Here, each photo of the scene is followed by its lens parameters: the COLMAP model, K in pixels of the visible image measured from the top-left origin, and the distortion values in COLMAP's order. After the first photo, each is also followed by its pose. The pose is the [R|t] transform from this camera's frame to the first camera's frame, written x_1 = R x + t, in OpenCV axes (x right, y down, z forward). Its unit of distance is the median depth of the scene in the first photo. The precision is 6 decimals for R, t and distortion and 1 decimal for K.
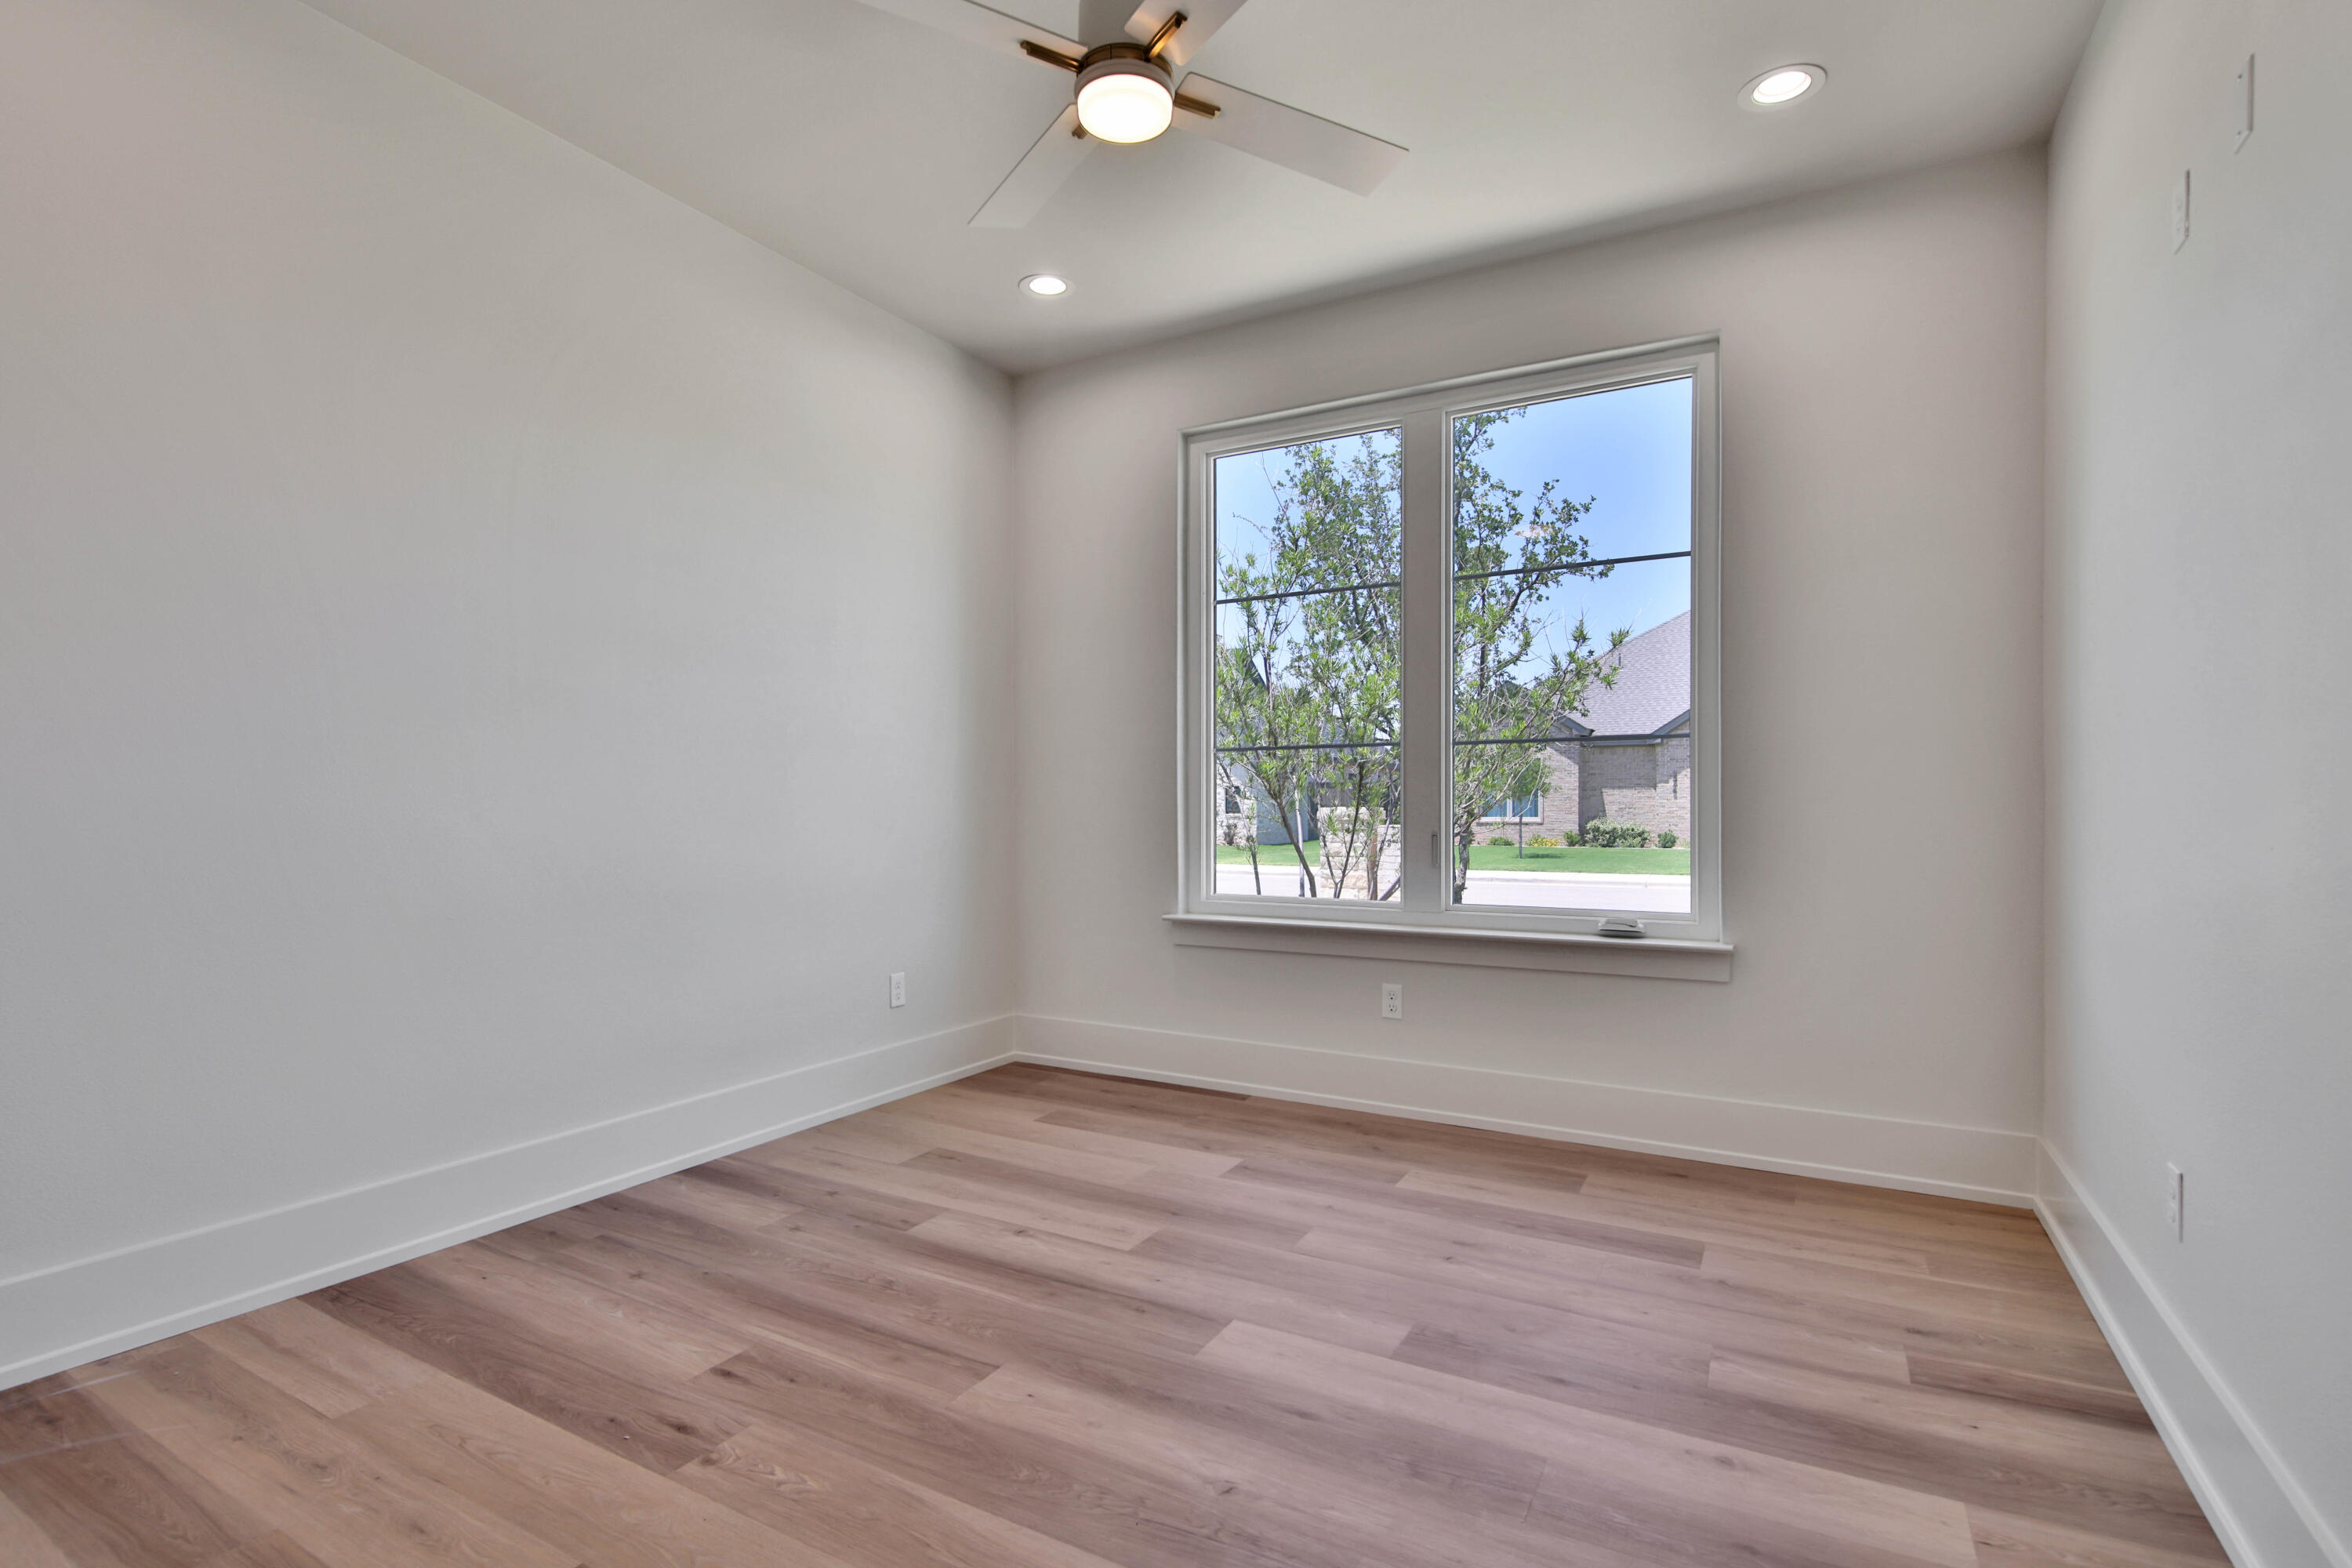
lens RADIAL K [[1105.1, 0, 1168.2], [0, 1105.1, 799.1], [0, 0, 1]] dist [-0.000602, 0.000195]
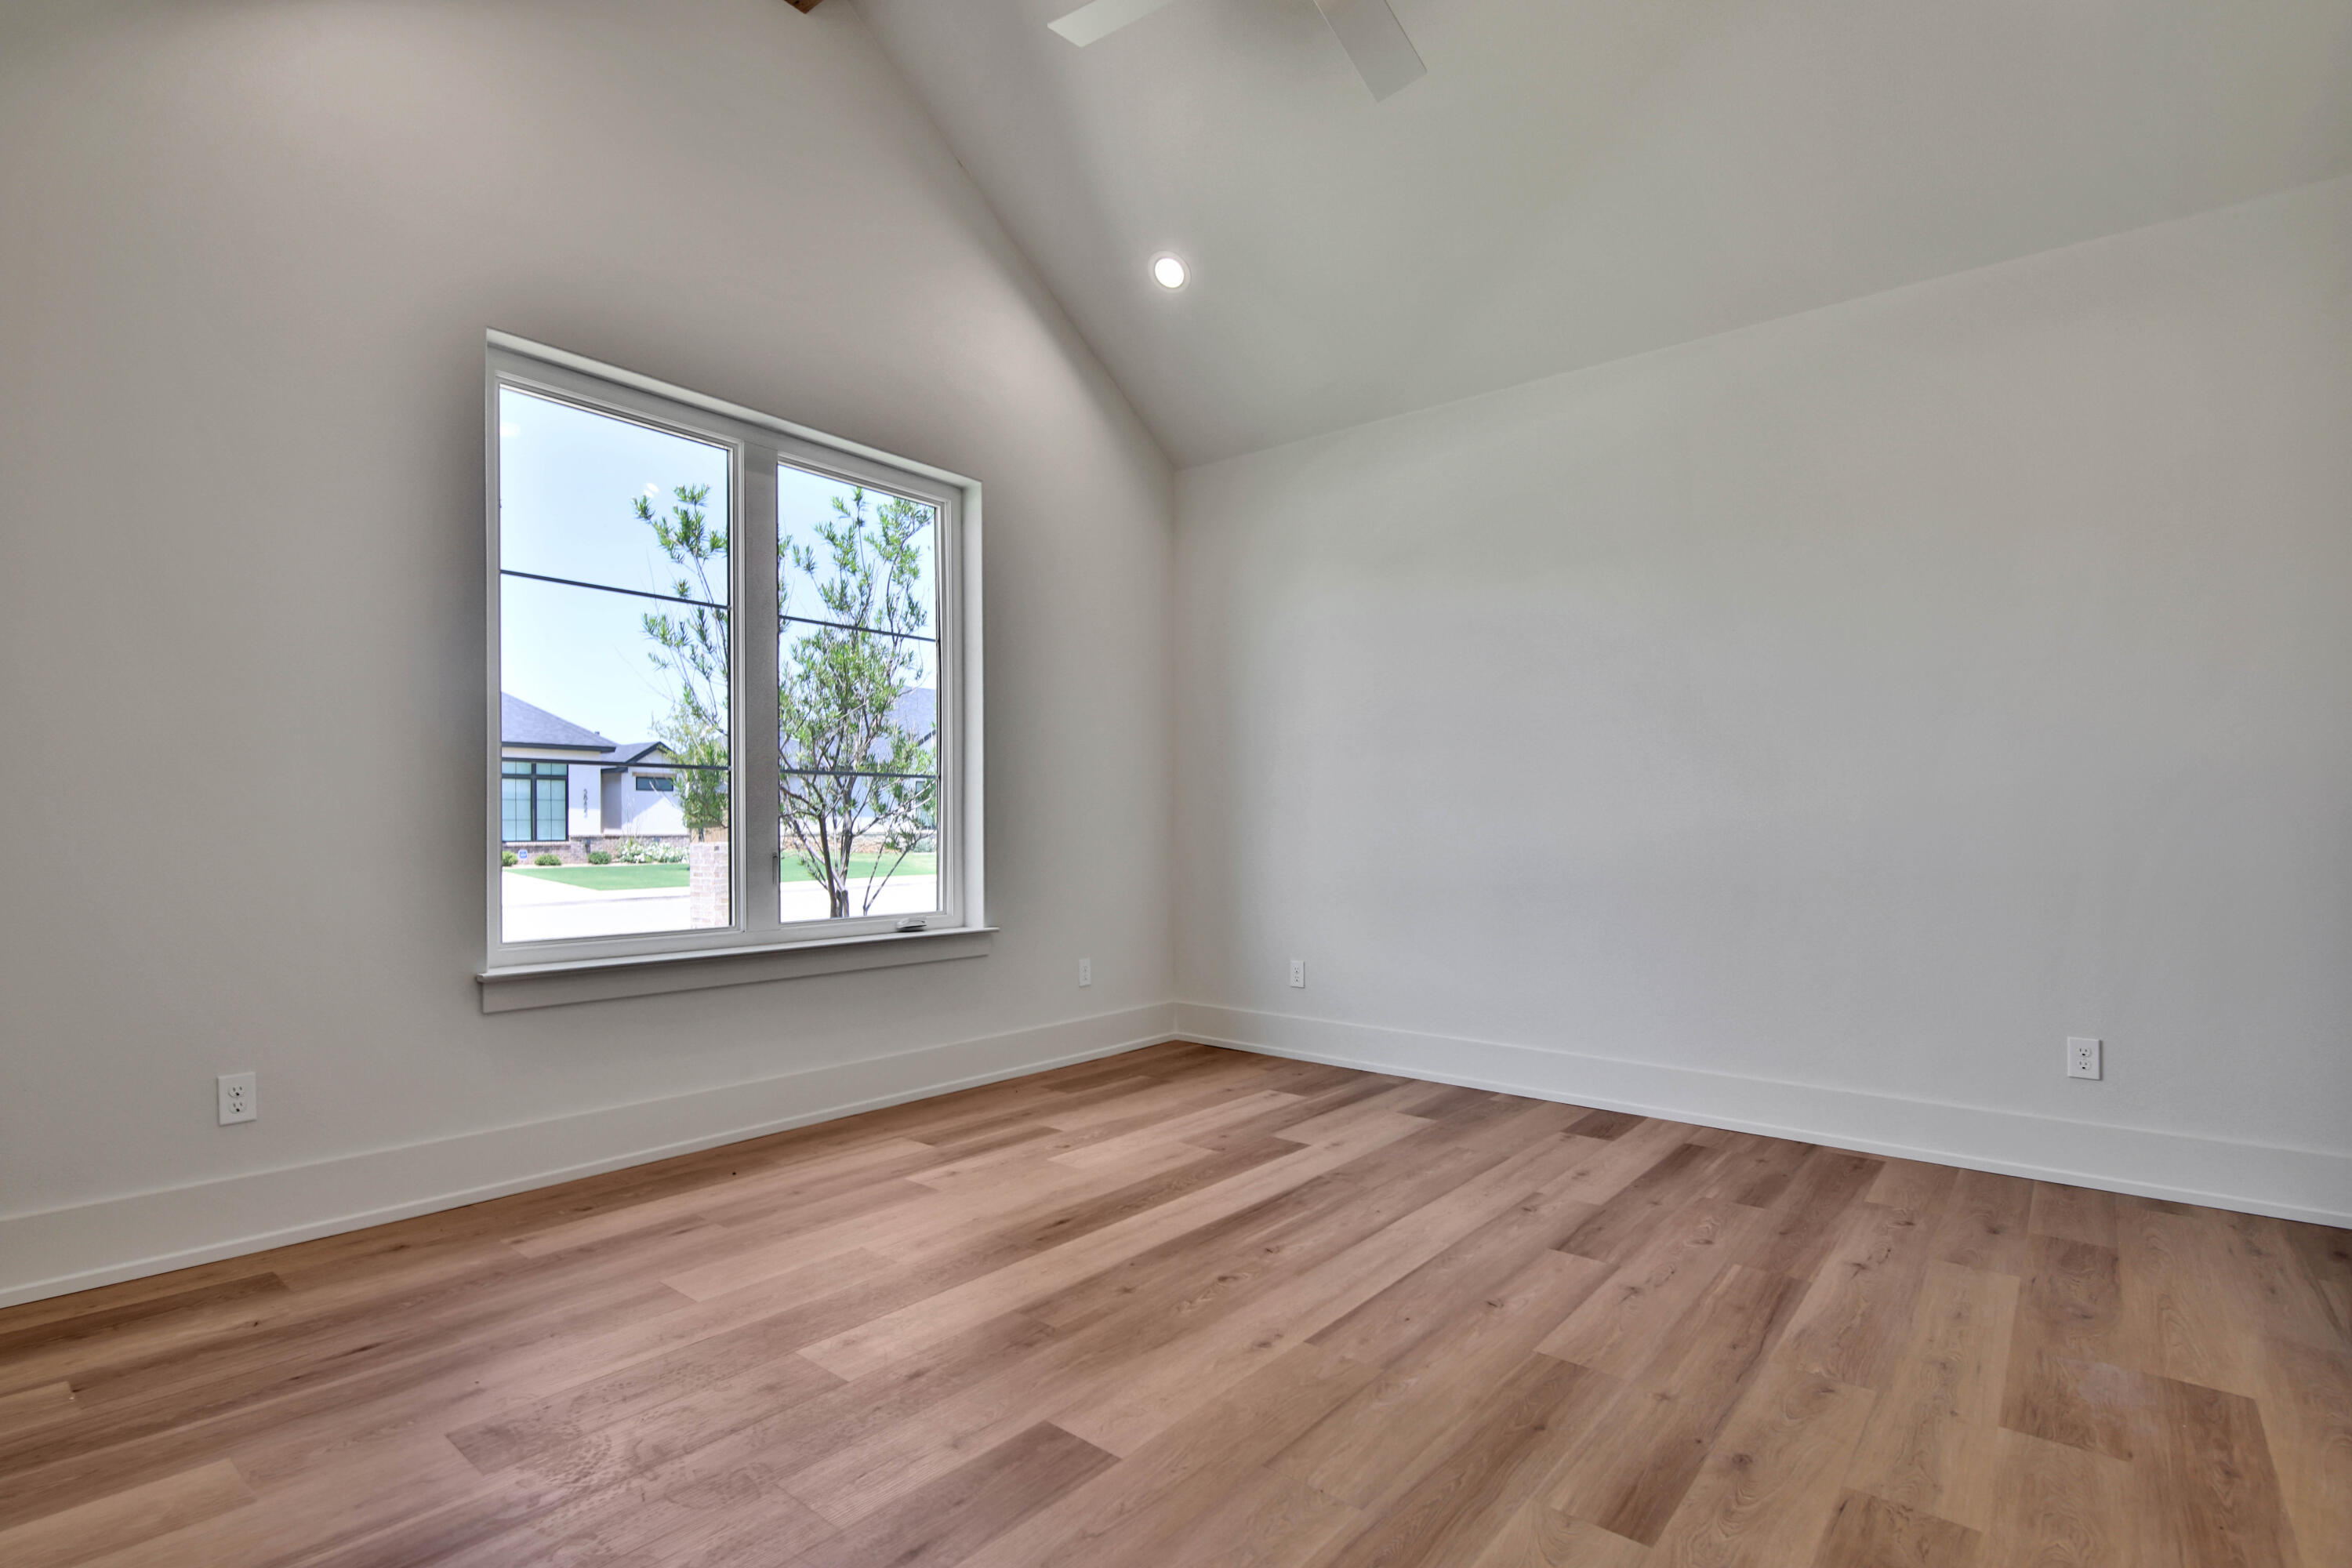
lens RADIAL K [[1124.3, 0, 1180.8], [0, 1124.3, 833.9], [0, 0, 1]] dist [-0.001380, -0.000409]
pose [[0.159583, -0.001373, 0.987184, -0.950971], [0.001289, 0.999998, 0.001182, 0.011462], [-0.987184, 0.001084, 0.159584, 0.554406]]
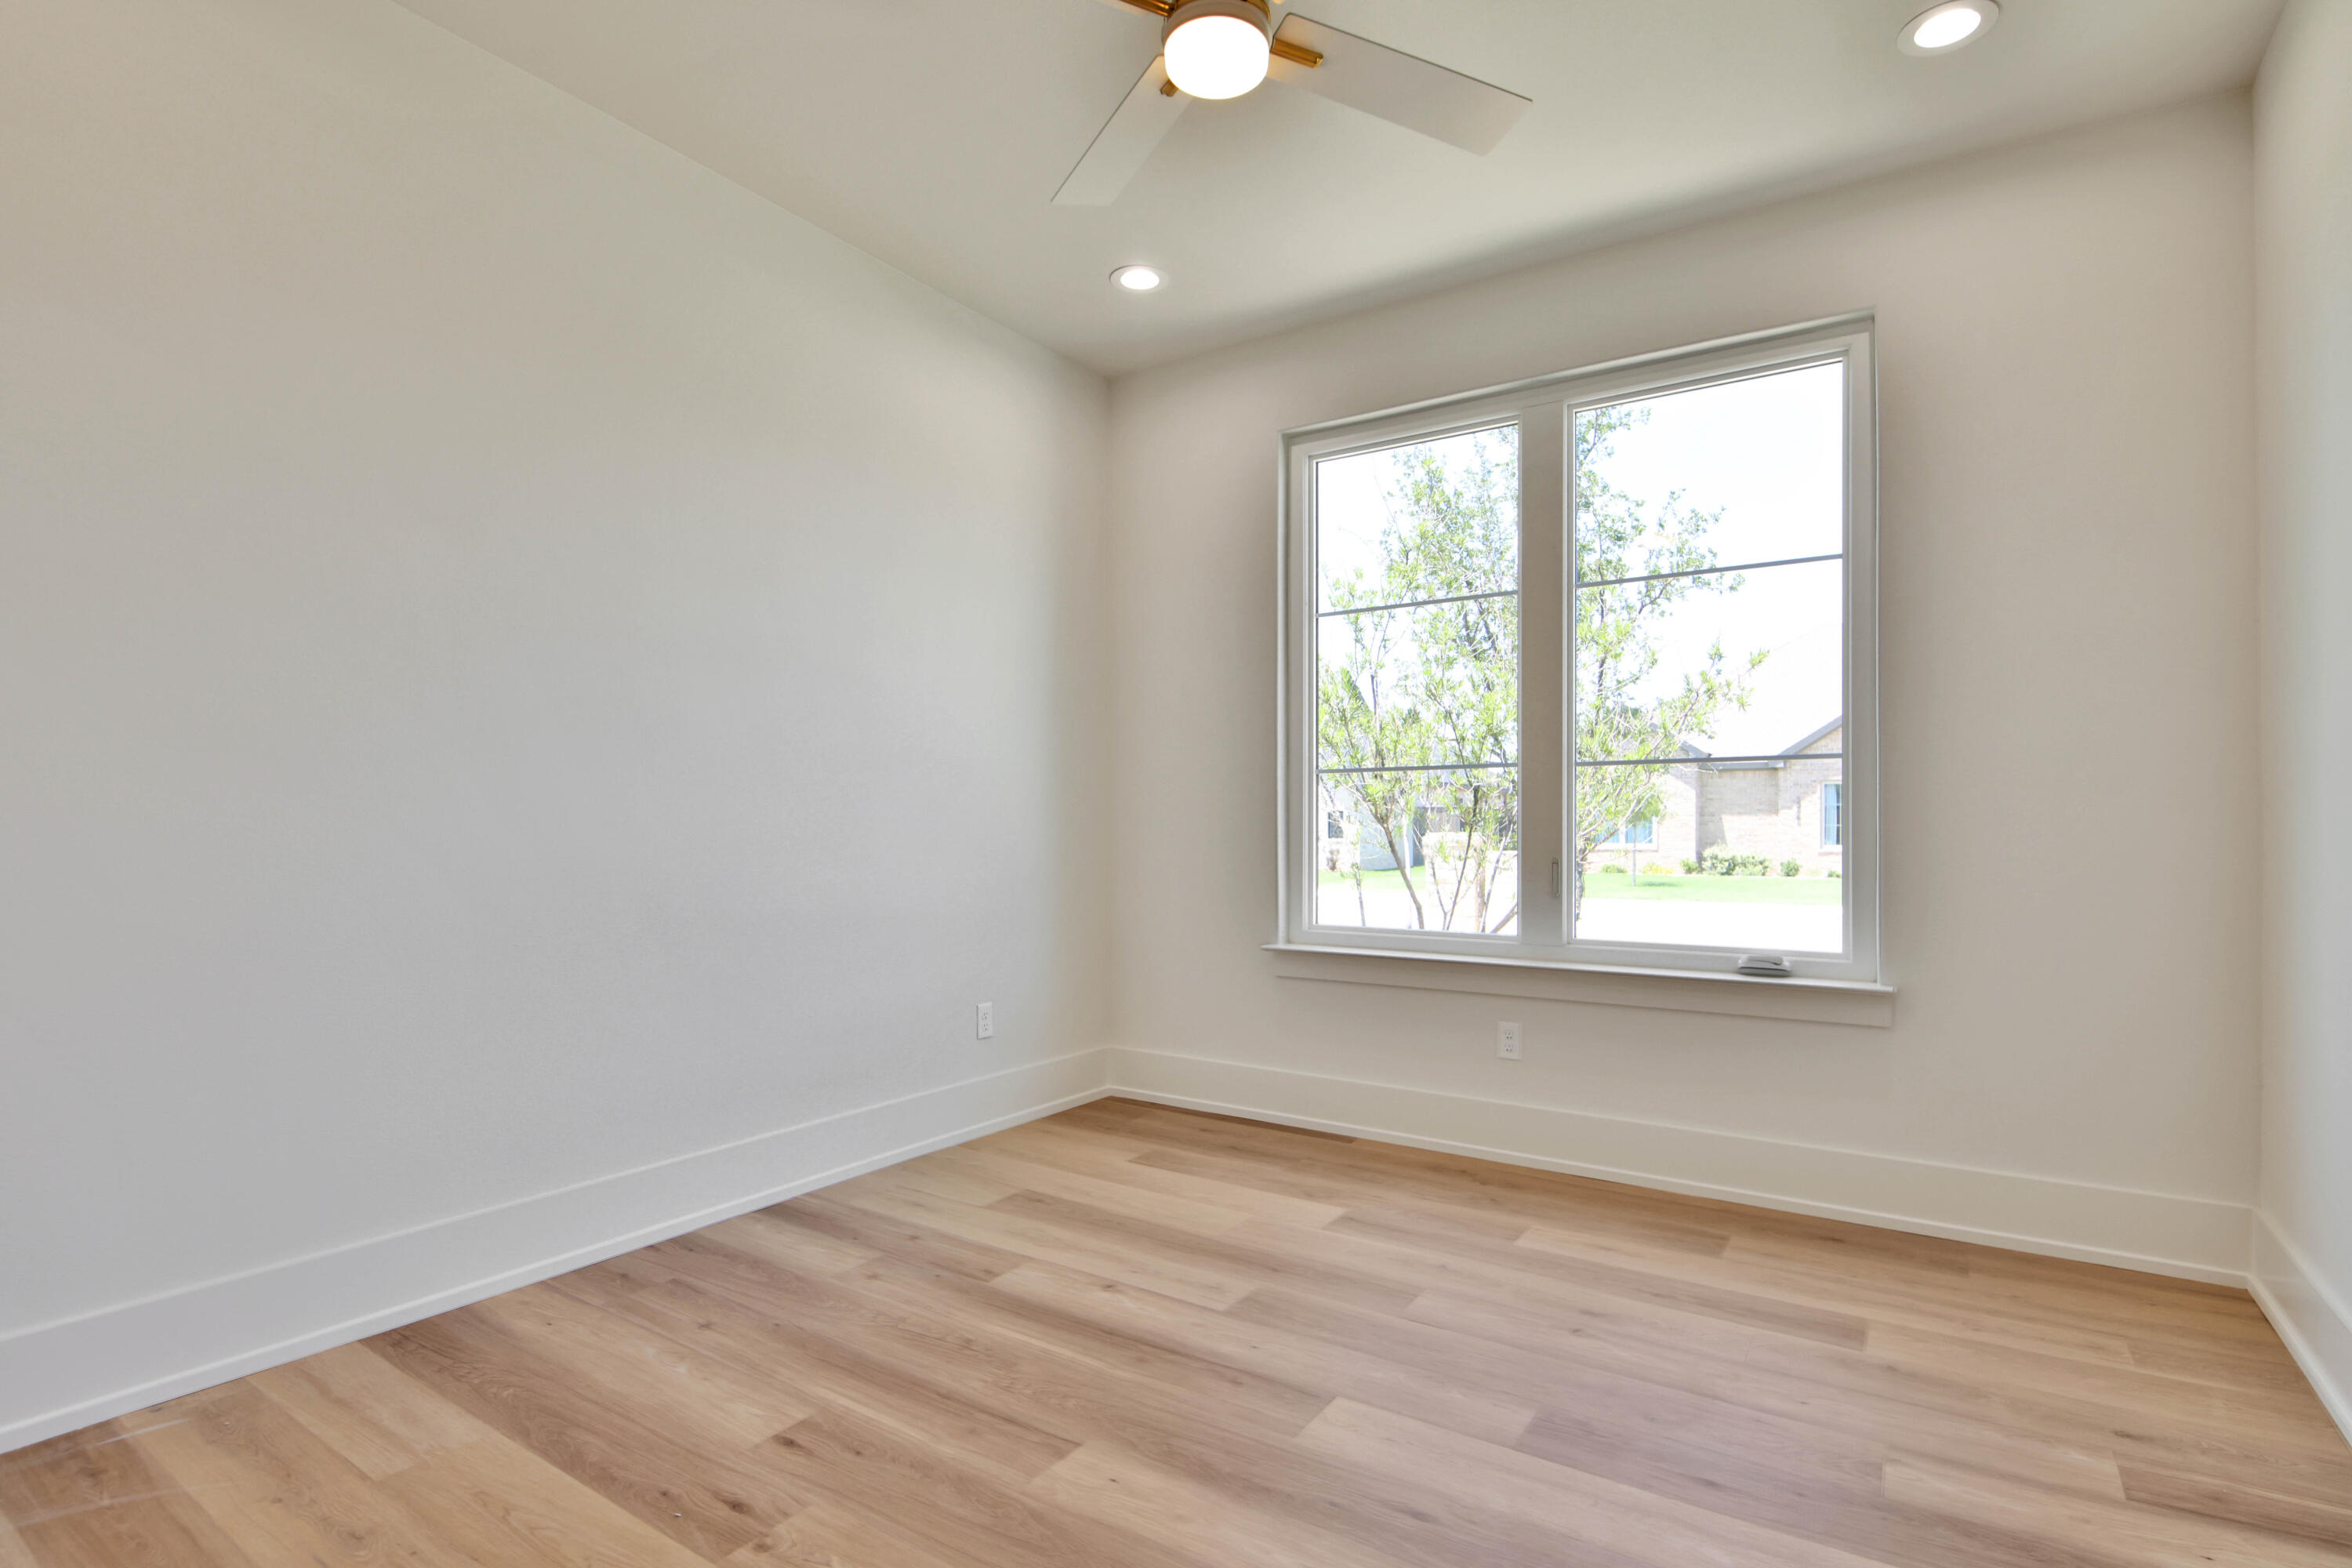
lens RADIAL K [[1111.7, 0, 1209.0], [0, 1111.7, 813.6], [0, 0, 1]] dist [0.039096, -0.000648]
pose [[0.998390, 0.002698, -0.056662, 0.002951], [-0.003177, 0.999960, -0.008364, -0.000334], [0.056637, 0.008531, 0.998358, 0.050069]]
